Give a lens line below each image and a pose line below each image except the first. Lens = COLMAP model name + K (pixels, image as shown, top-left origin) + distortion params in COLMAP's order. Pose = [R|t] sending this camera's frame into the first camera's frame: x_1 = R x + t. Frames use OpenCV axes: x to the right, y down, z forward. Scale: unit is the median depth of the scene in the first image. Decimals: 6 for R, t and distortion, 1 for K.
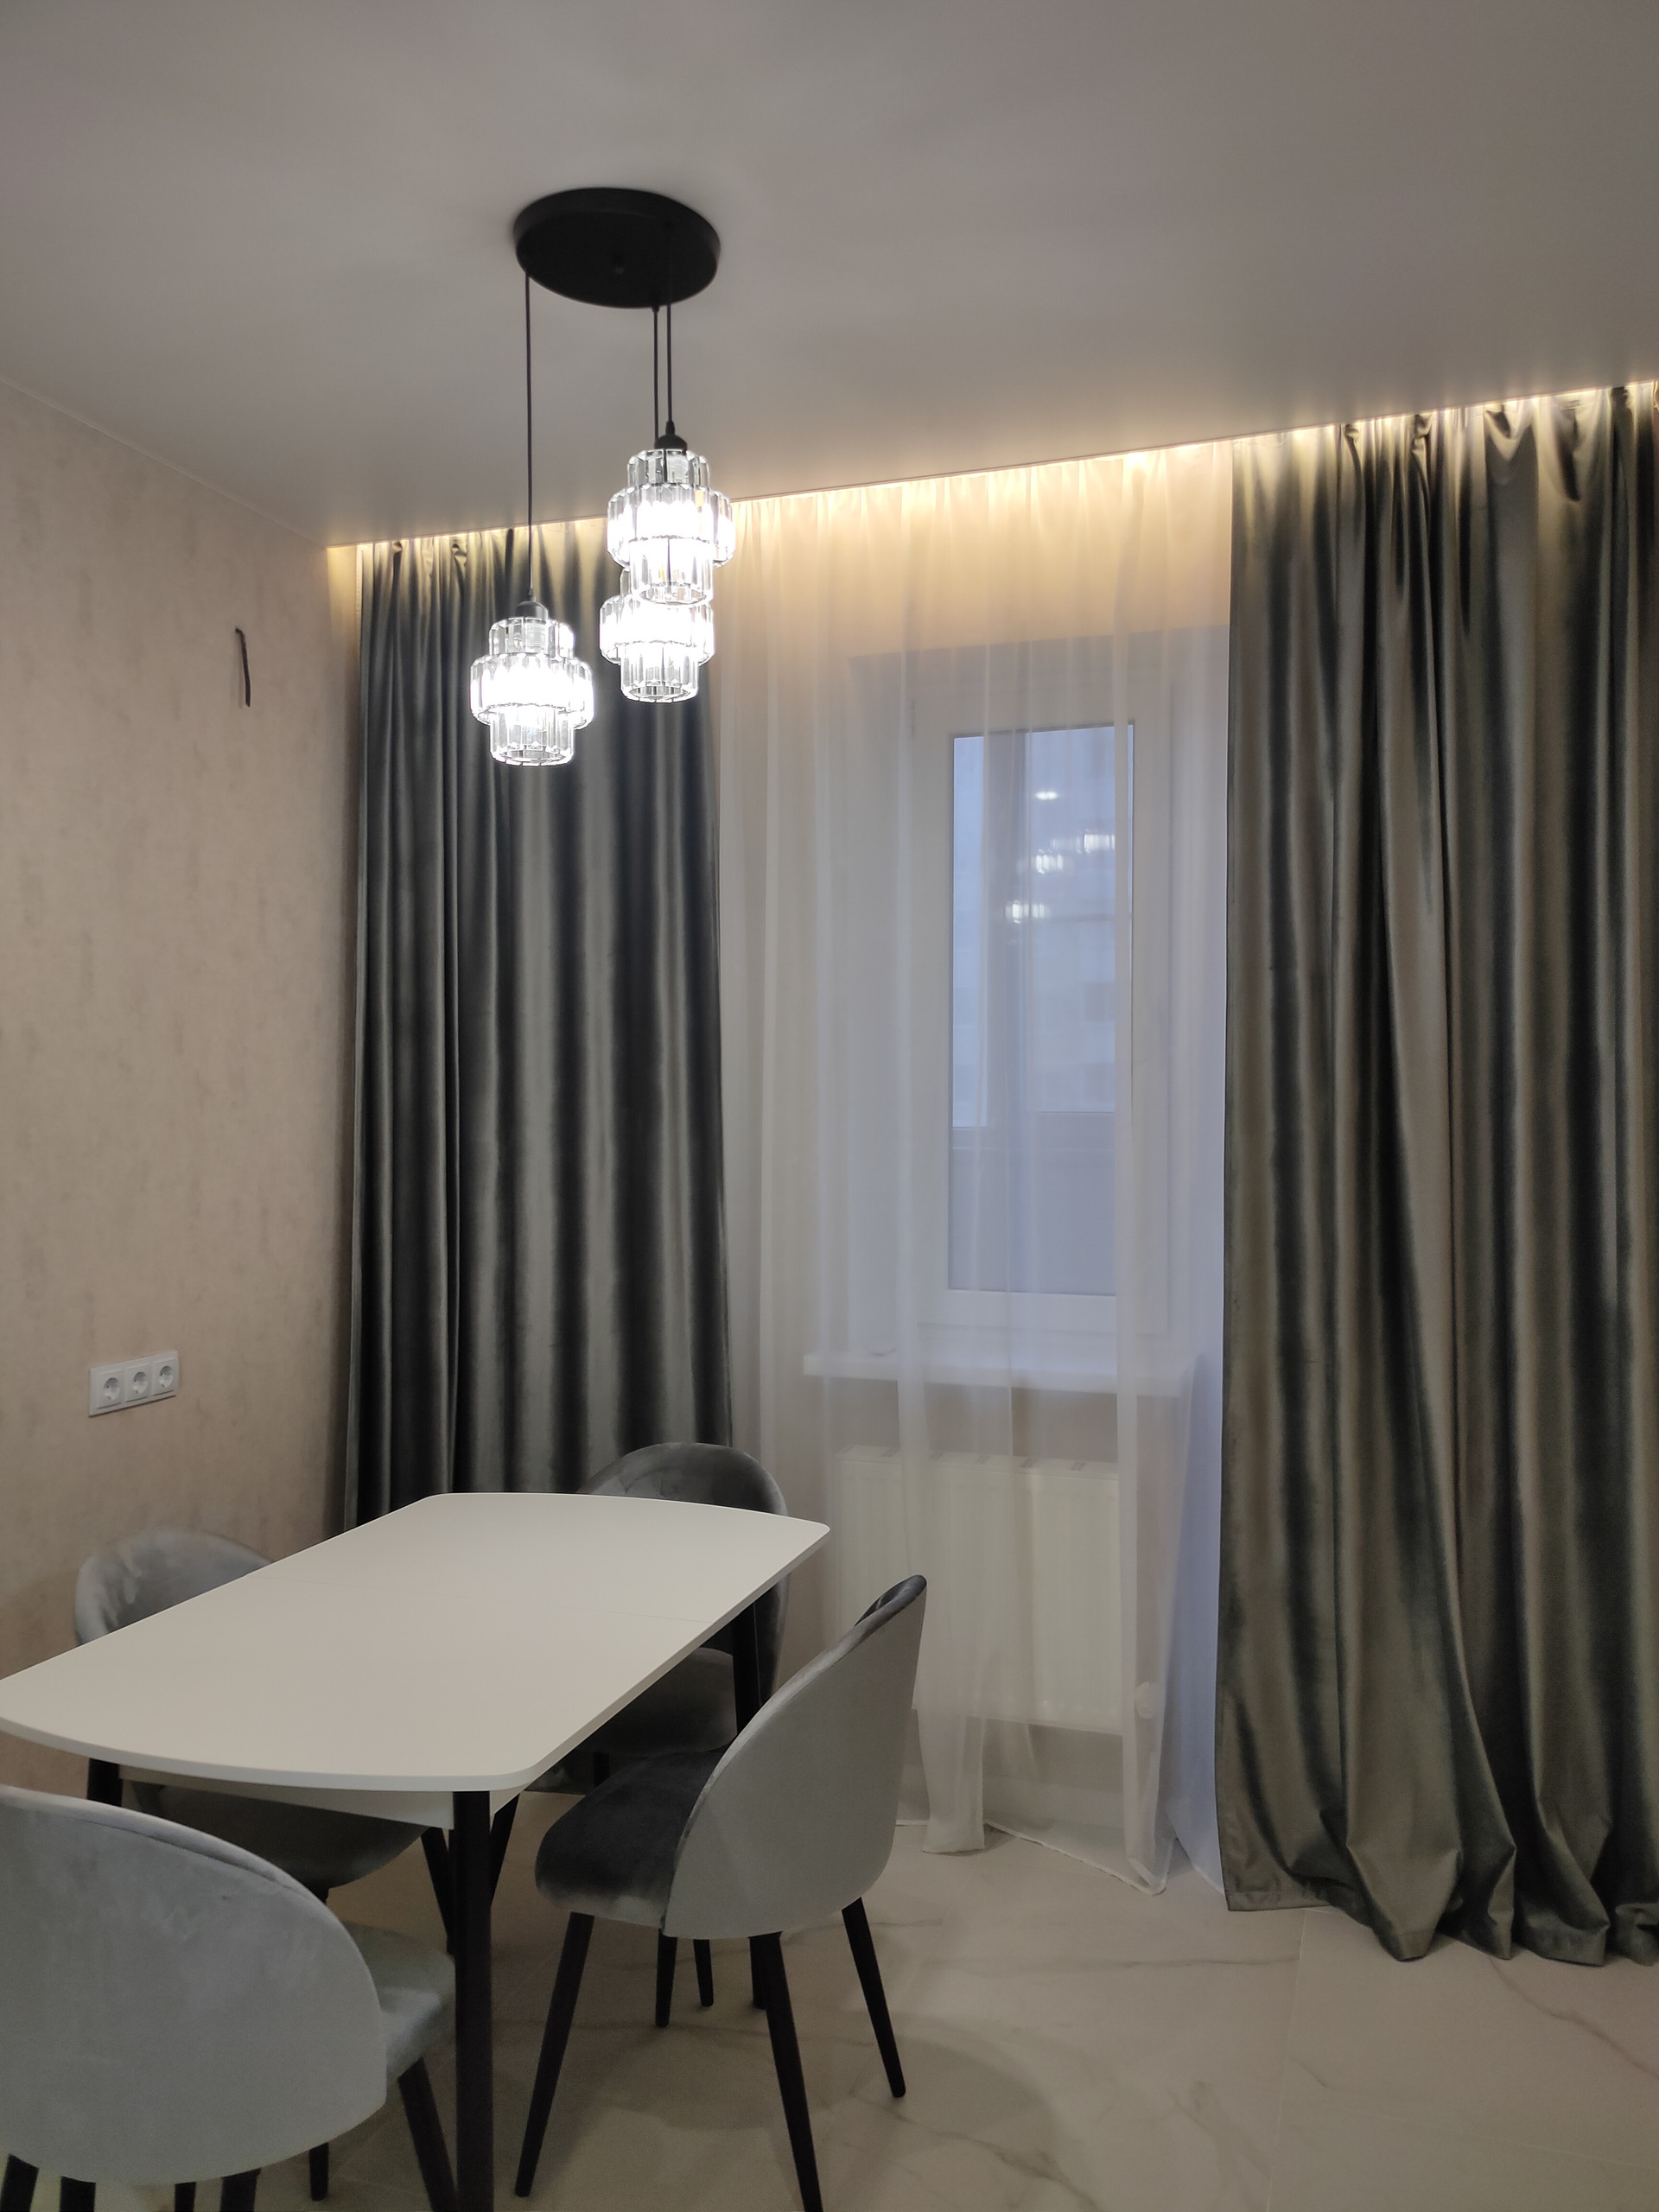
lens RADIAL K [[1689.9, 0, 821.3], [0, 1689.9, 1107.0], [0, 0, 1]] dist [0.060081, -0.045710]
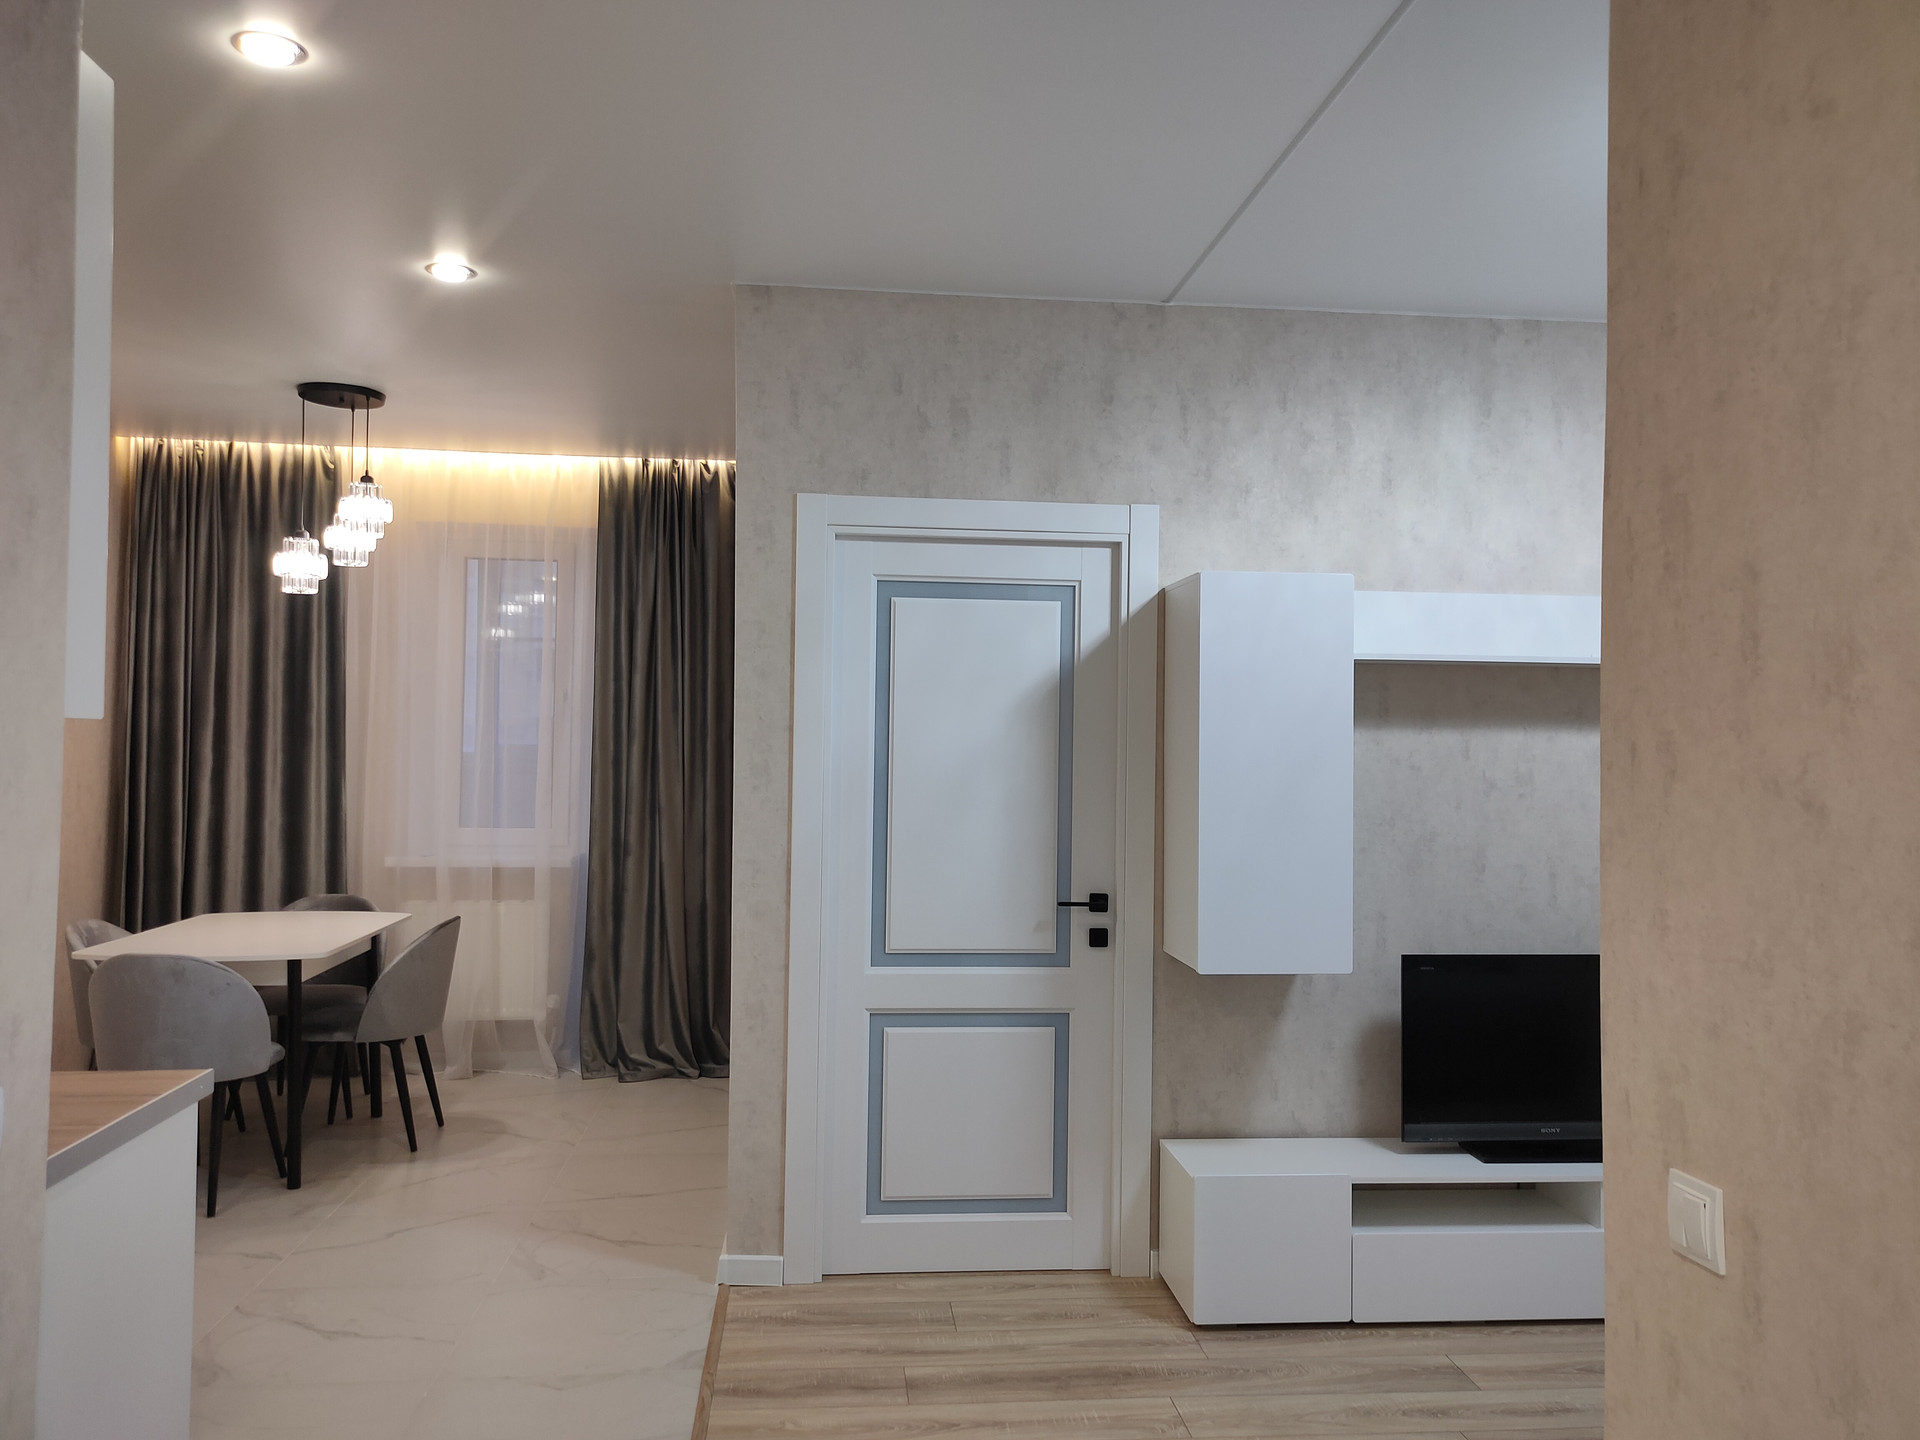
lens RADIAL K [[1466.8, 0, 978.1], [0, 1466.8, 717.3], [0, 0, 1]] dist [0.060081, -0.045710]
pose [[0.902733, 0.023535, 0.429556, -0.143095], [-0.011868, 0.999485, -0.029821, 0.022441], [-0.430037, 0.021823, 0.902547, -0.985956]]
